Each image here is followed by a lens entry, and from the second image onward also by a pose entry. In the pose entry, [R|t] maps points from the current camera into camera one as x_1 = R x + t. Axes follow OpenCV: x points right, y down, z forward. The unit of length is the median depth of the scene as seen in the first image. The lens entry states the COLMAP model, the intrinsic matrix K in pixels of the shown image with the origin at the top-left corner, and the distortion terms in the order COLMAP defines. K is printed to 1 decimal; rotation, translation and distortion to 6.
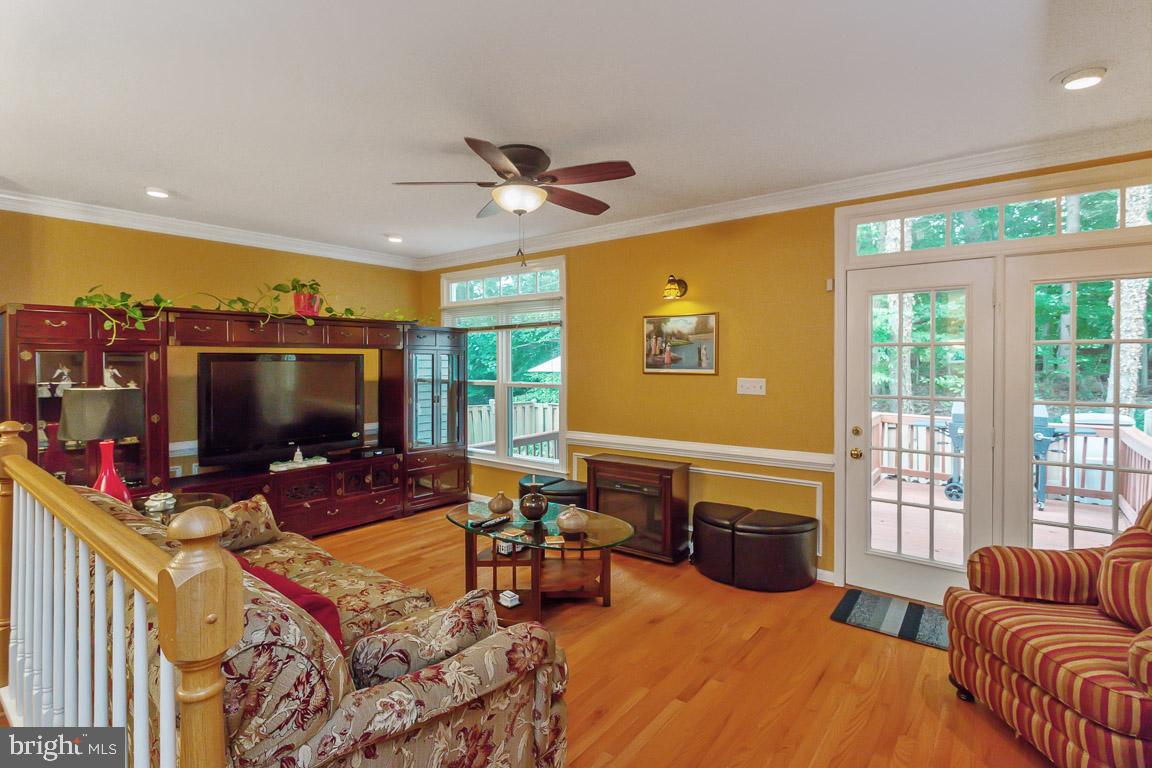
lens RADIAL K [[552.8, 0, 577.9], [0, 552.8, 389.7], [0, 0, 1]] dist [-0.002202, 0.000096]
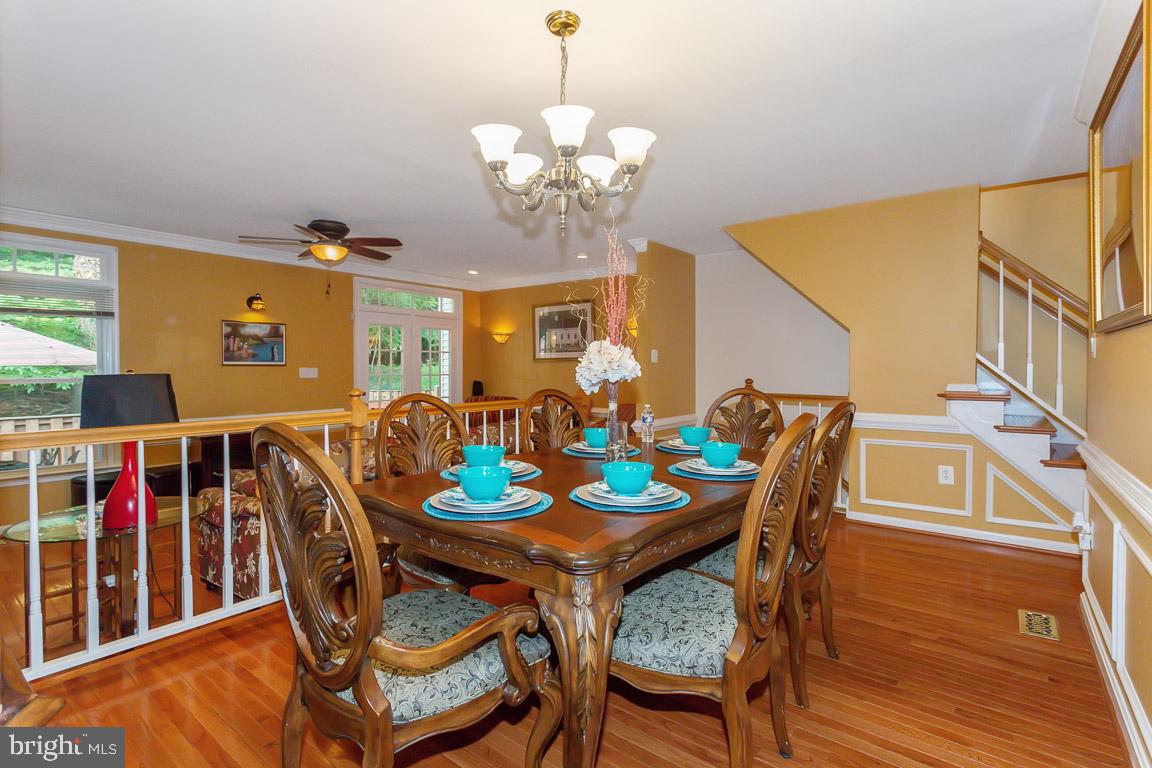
lens RADIAL K [[543.0, 0, 574.0], [0, 543.0, 370.5], [0, 0, 1]] dist [-0.000129, 0.008937]
pose [[-0.010947, -0.009182, 0.999898, -1.180331], [0.051778, 0.998611, 0.009737, 0.010488], [-0.998599, 0.051879, -0.010457, 0.245891]]
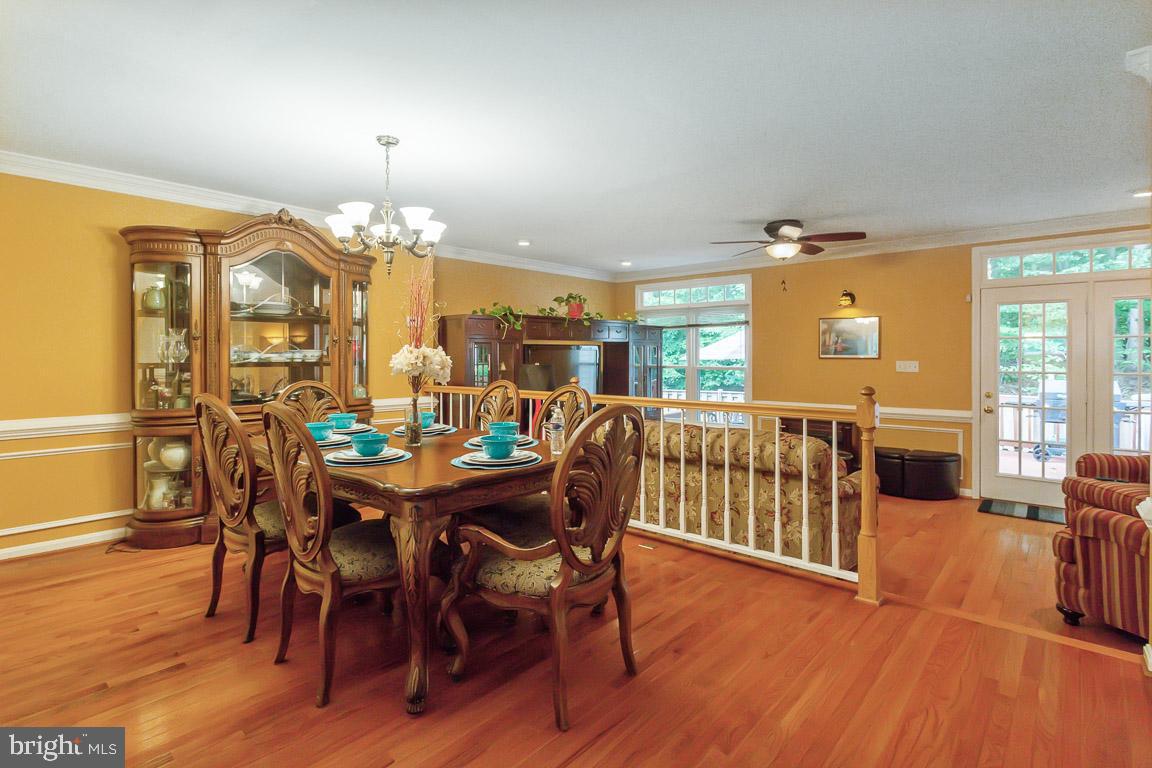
lens RADIAL K [[550.8, 0, 584.8], [0, 550.8, 375.1], [0, 0, 1]] dist [-0.000403, 0.000011]
pose [[0.998121, 0.001933, -0.061245, -0.424137], [-0.002739, 0.999911, -0.013067, 0.035935], [0.061214, 0.013210, 0.998037, -0.480757]]
